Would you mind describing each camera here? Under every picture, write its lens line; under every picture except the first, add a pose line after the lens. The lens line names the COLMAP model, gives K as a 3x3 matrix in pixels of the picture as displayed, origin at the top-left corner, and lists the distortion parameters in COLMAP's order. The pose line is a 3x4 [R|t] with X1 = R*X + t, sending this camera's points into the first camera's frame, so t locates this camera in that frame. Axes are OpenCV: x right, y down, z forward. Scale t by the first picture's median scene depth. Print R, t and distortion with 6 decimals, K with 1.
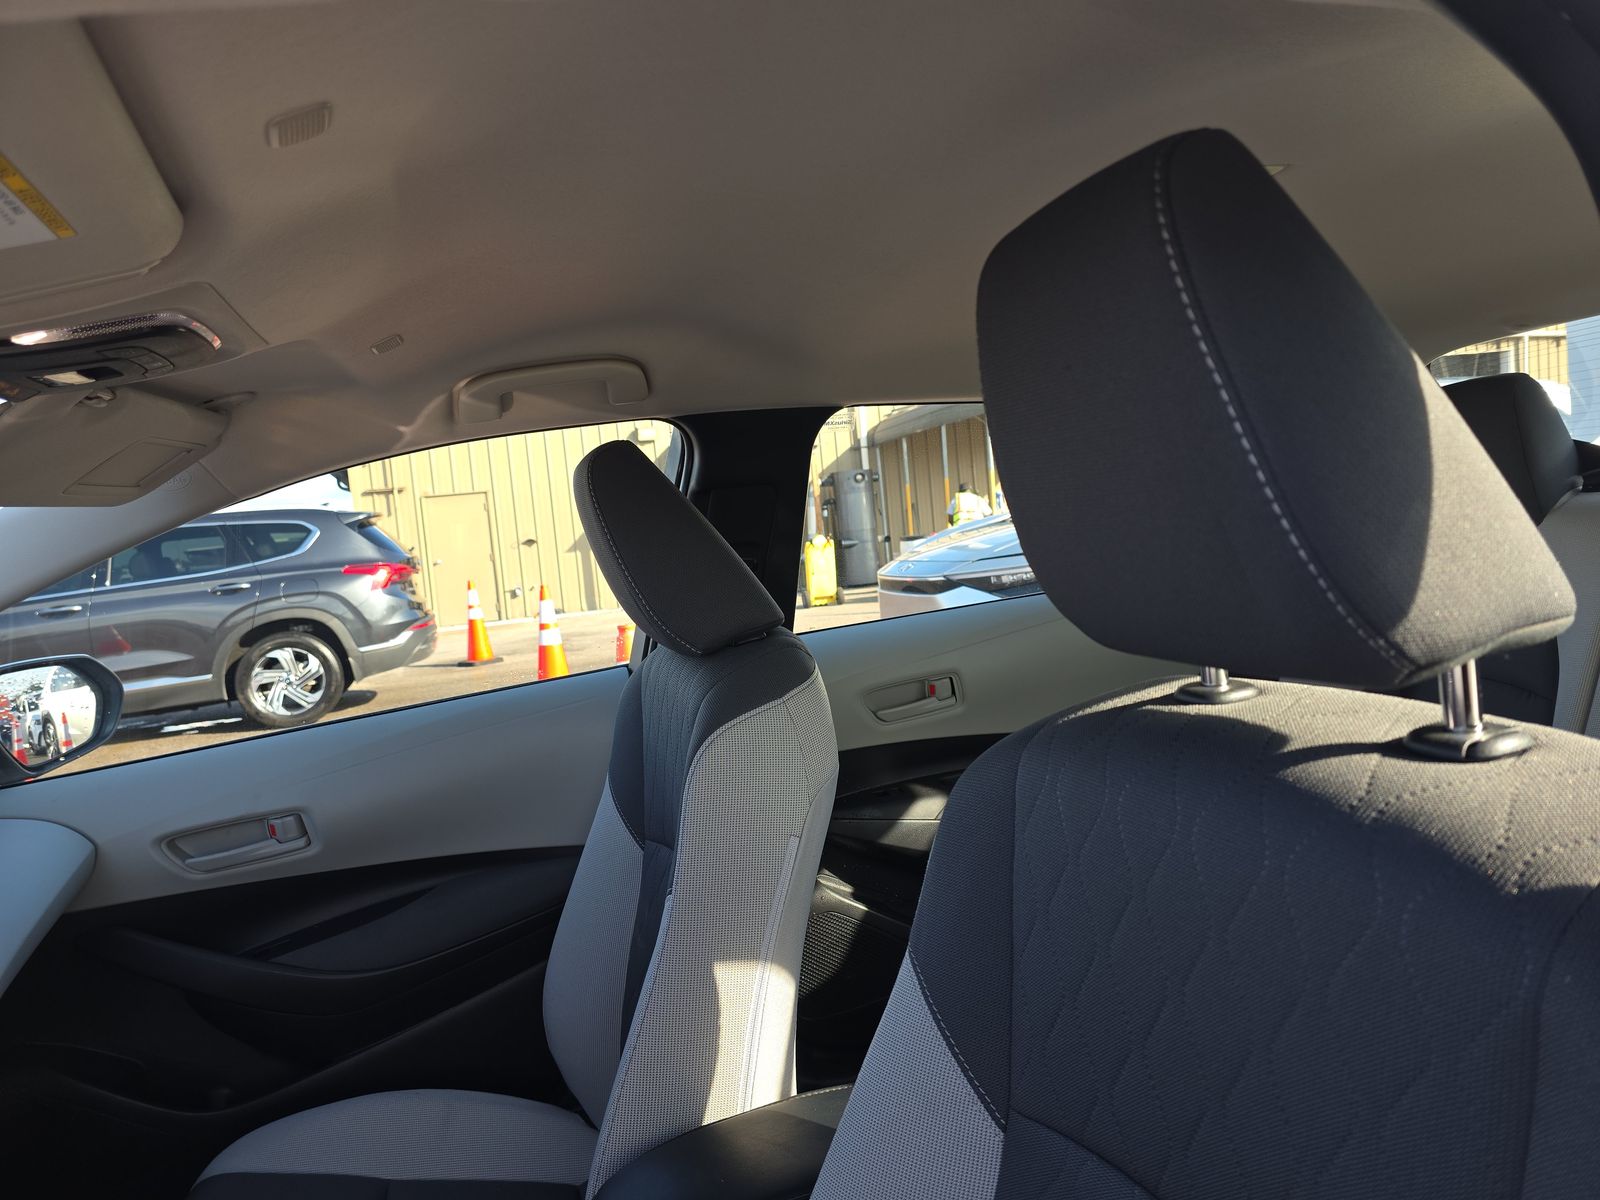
lens RADIAL K [[1080.5, 0, 815.0], [0, 1080.5, 583.4], [0, 0, 1]] dist [0.077374, -0.088513]
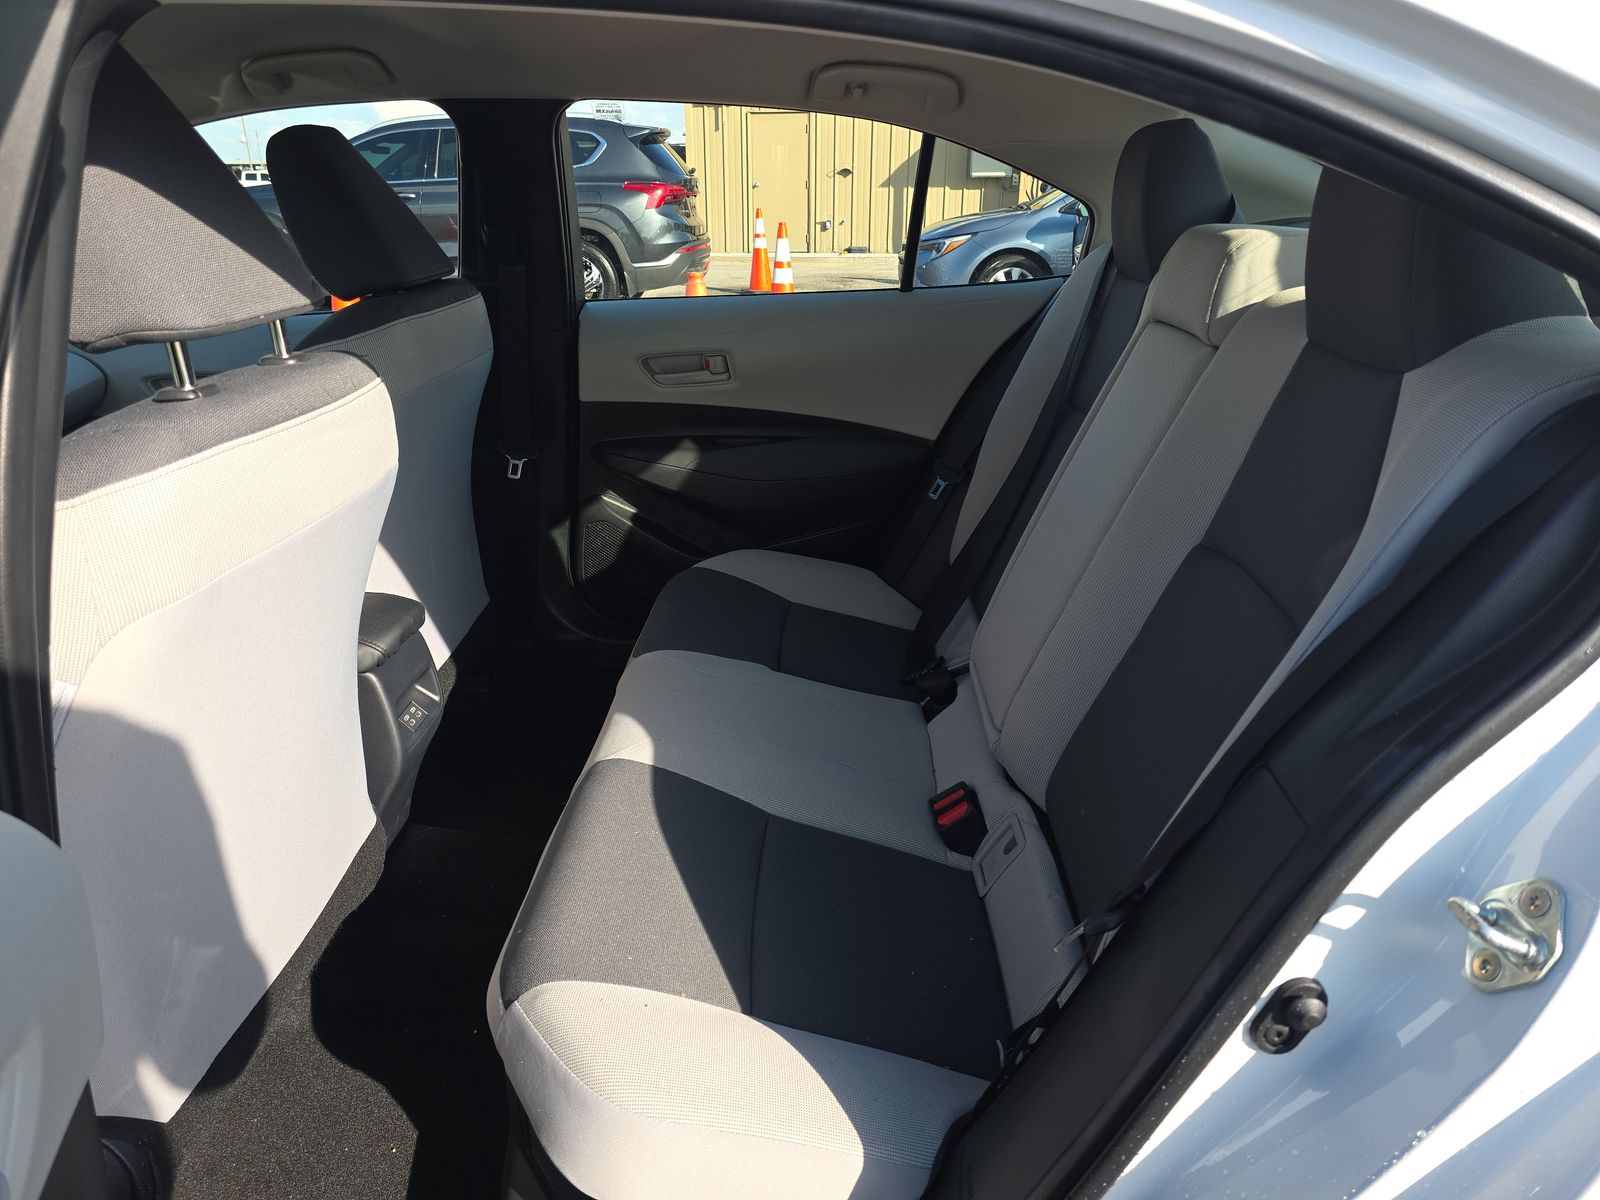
lens RADIAL K [[1056.9, 0, 781.6], [0, 1056.9, 619.9], [0, 0, 1]] dist [0.073914, -0.074258]
pose [[0.932829, 0.221219, -0.284415, 0.112846], [-0.109118, 0.925716, 0.362137, -0.014498], [0.343399, -0.306777, 0.887674, -0.020220]]
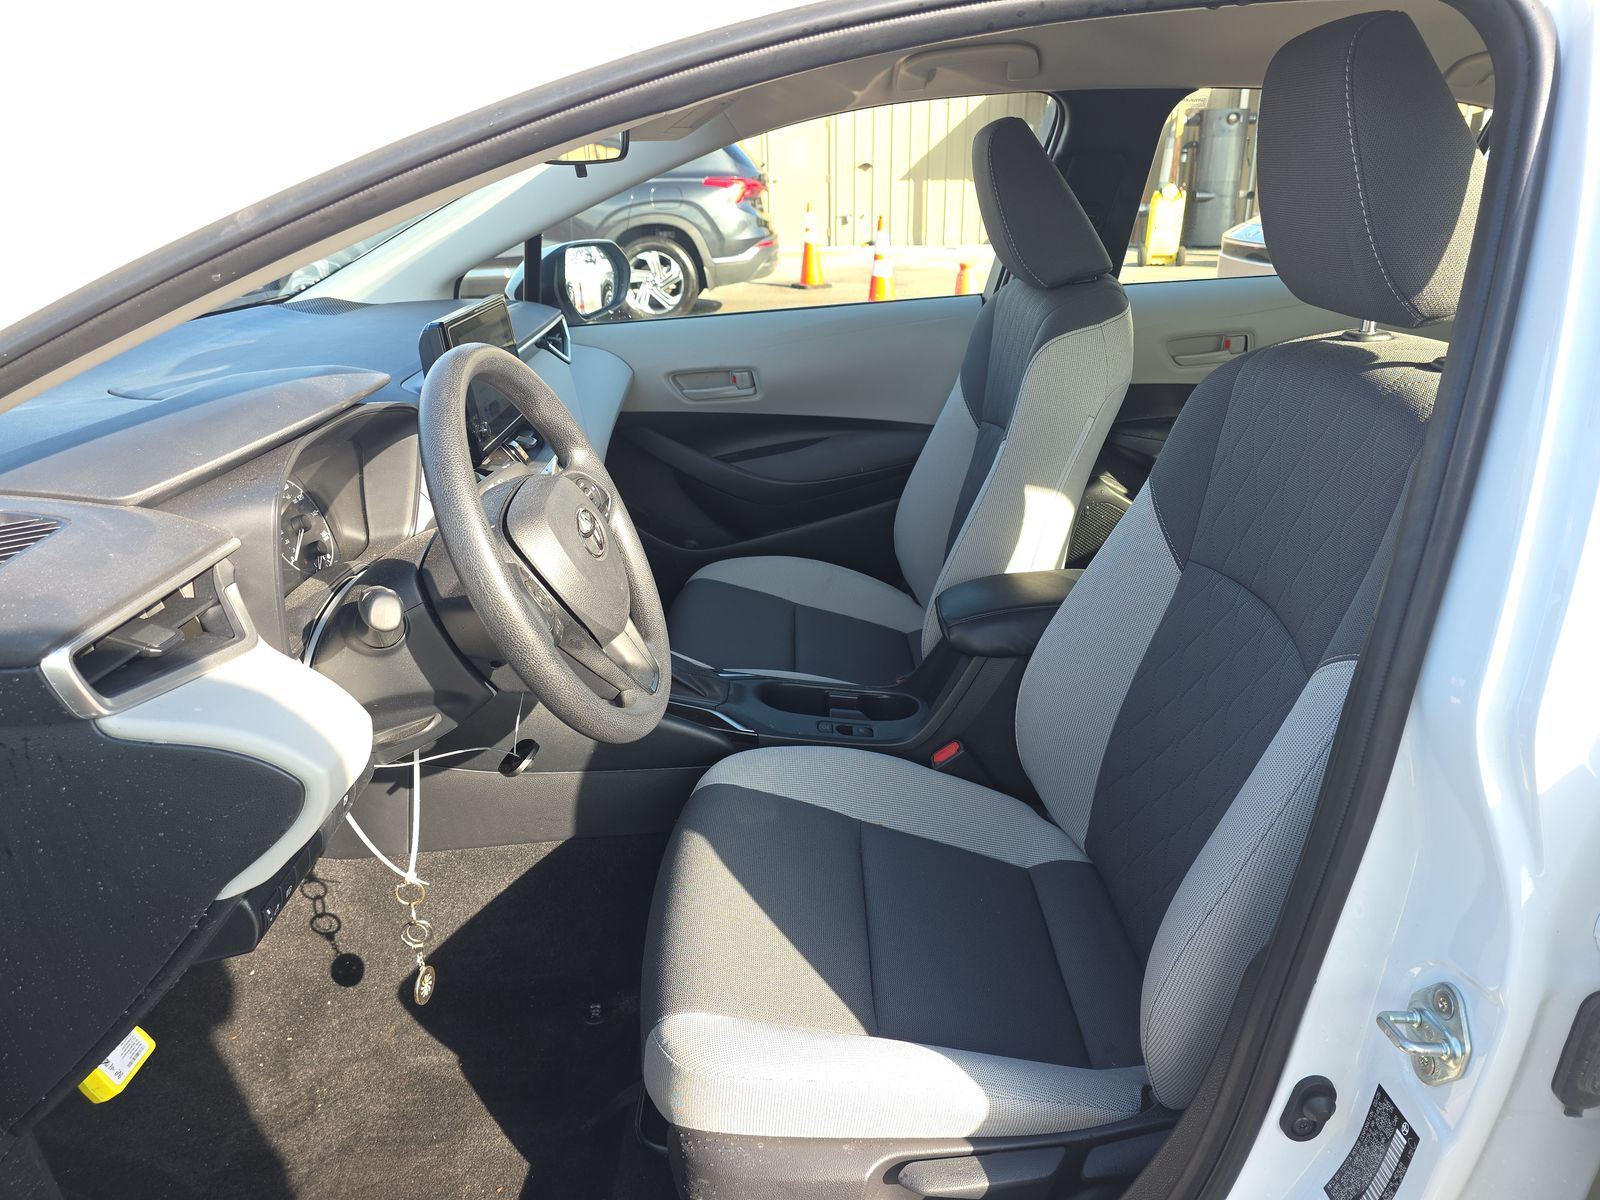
lens RADIAL K [[1080.5, 0, 815.0], [0, 1080.5, 583.4], [0, 0, 1]] dist [0.077374, -0.088513]
pose [[0.953389, 0.181744, -0.240871, 0.002284], [-0.096826, 0.940312, 0.326248, -0.000792], [0.285787, -0.287719, 0.914081, -0.062935]]
